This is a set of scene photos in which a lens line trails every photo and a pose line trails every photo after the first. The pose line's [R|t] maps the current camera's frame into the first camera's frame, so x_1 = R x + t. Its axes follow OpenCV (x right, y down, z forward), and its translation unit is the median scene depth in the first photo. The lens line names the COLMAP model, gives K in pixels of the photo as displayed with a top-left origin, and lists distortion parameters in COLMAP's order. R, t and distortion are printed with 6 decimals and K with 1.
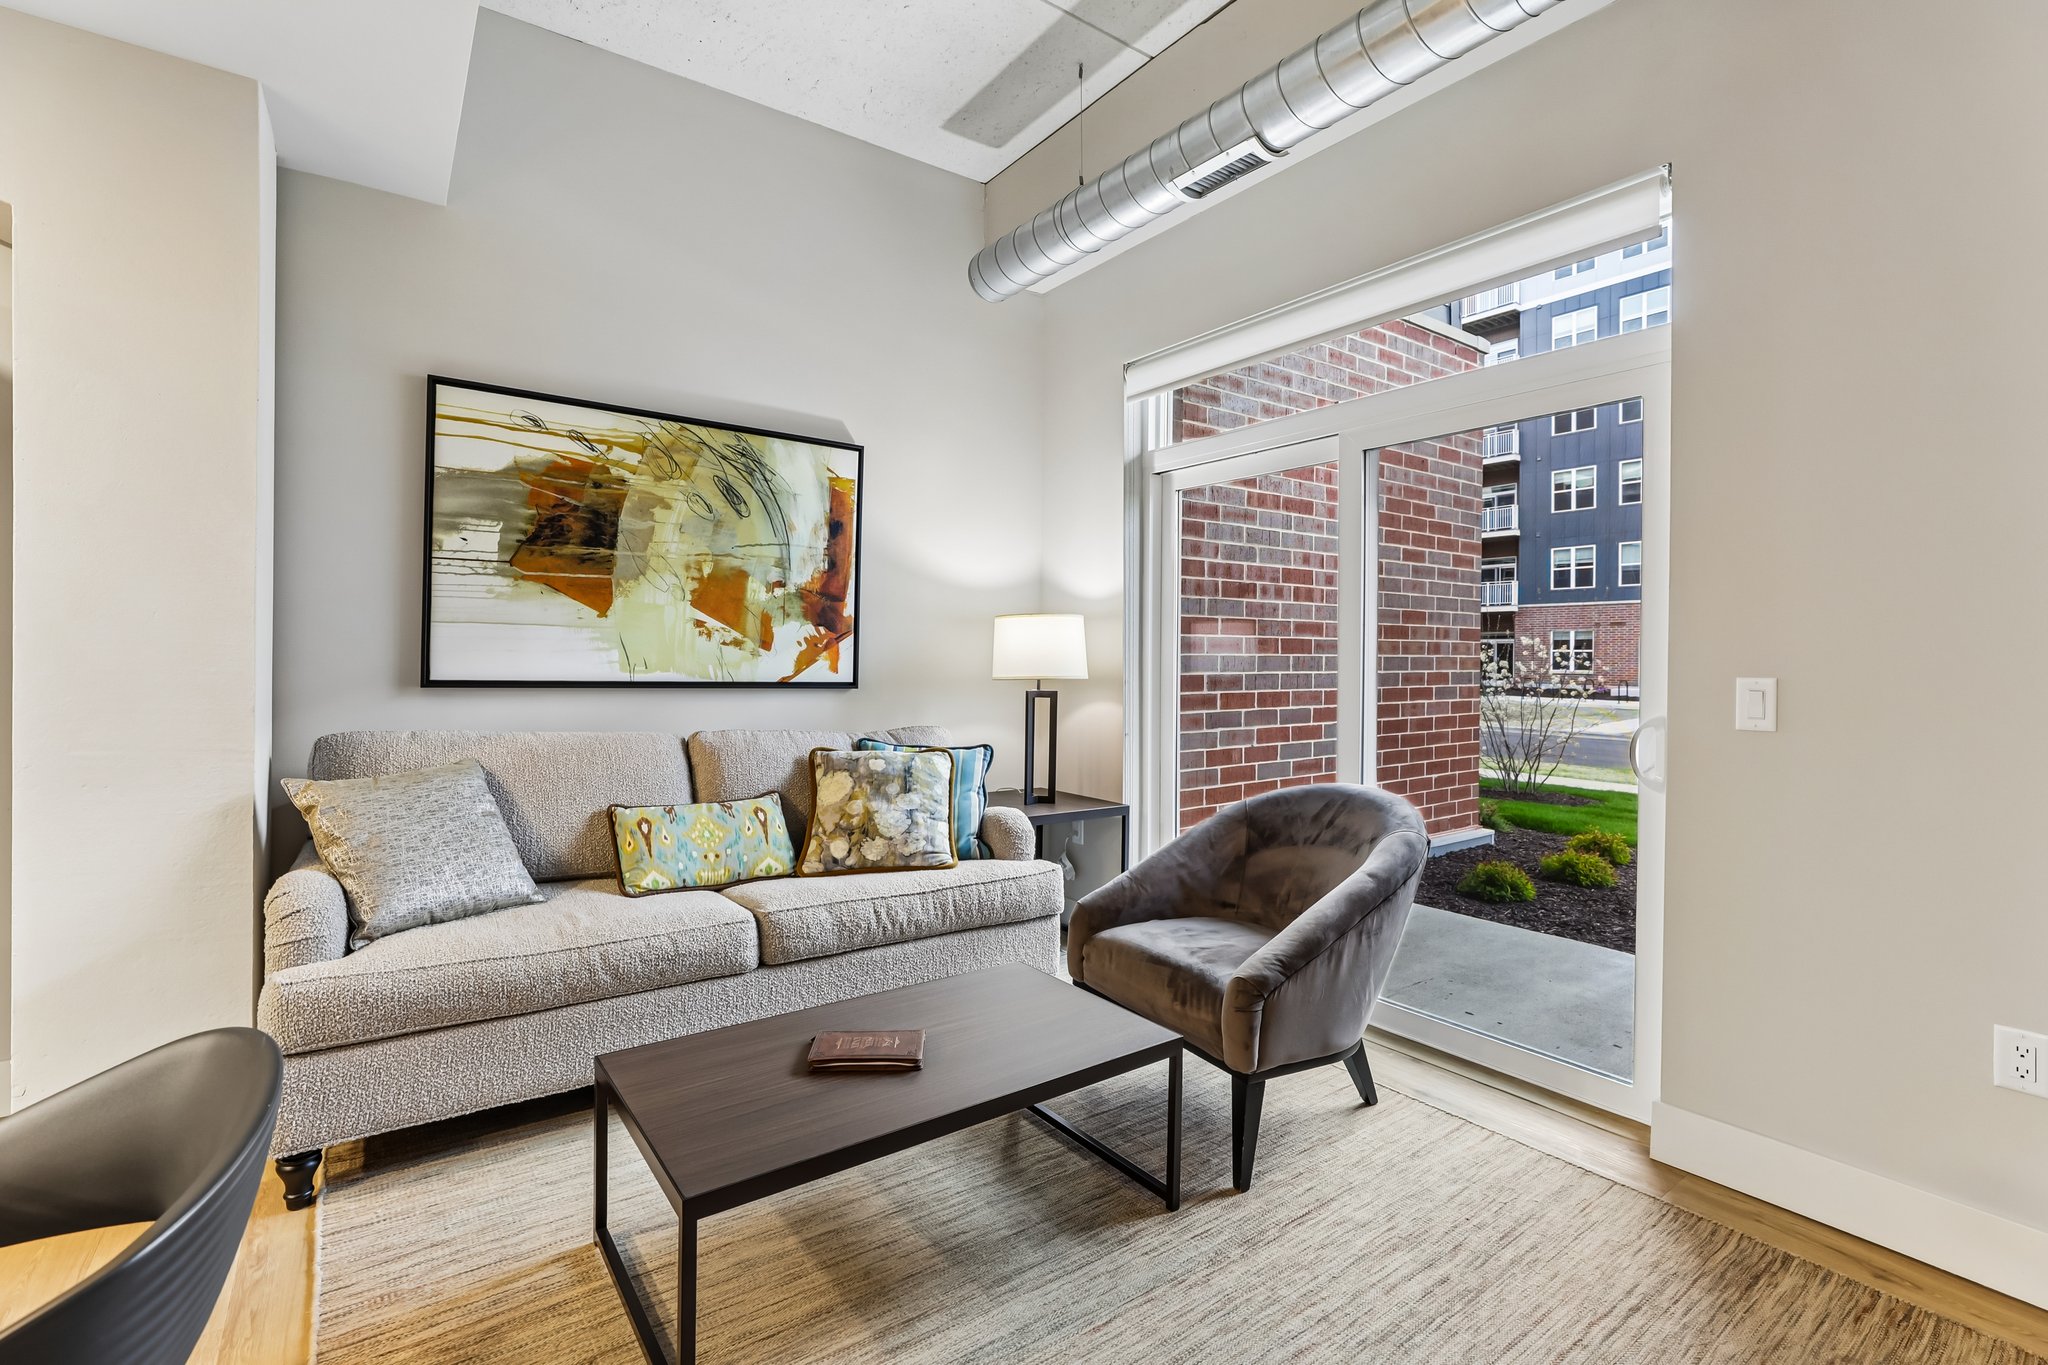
lens RADIAL K [[926.4, 0, 1032.6], [0, 926.4, 668.1], [0, 0, 1]] dist [-0.036315, 0.018265]
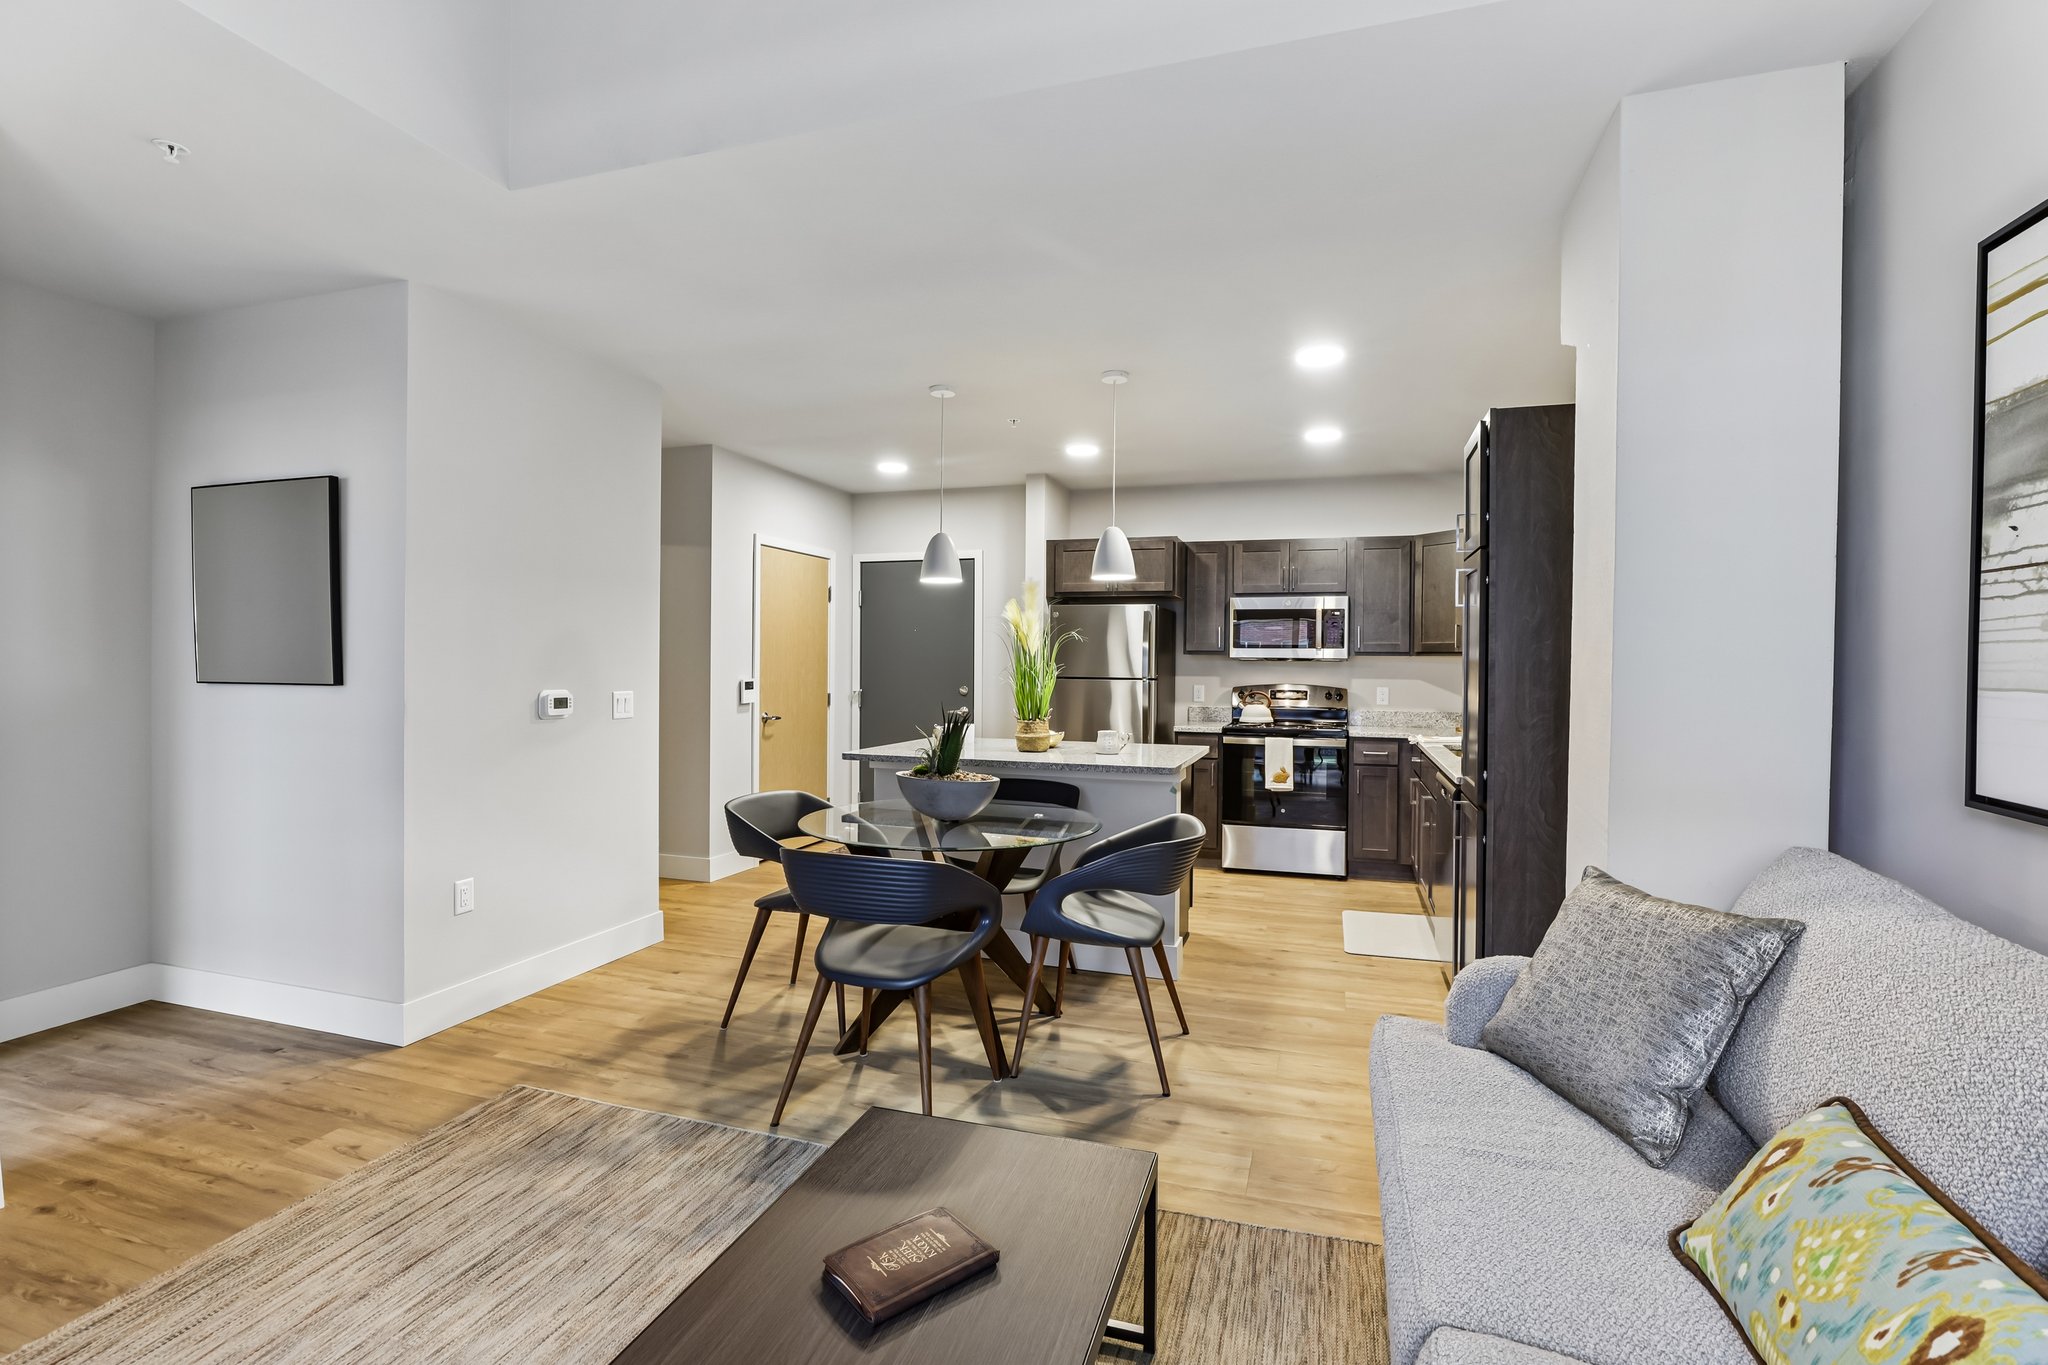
lens RADIAL K [[926.4, 0, 1032.6], [0, 926.4, 668.1], [0, 0, 1]] dist [-0.036315, 0.018265]
pose [[-0.809067, -0.005075, -0.587695, 0.125855], [-0.014344, 0.999835, 0.011113, -0.060898], [0.587542, 0.017421, -0.809006, 1.108398]]
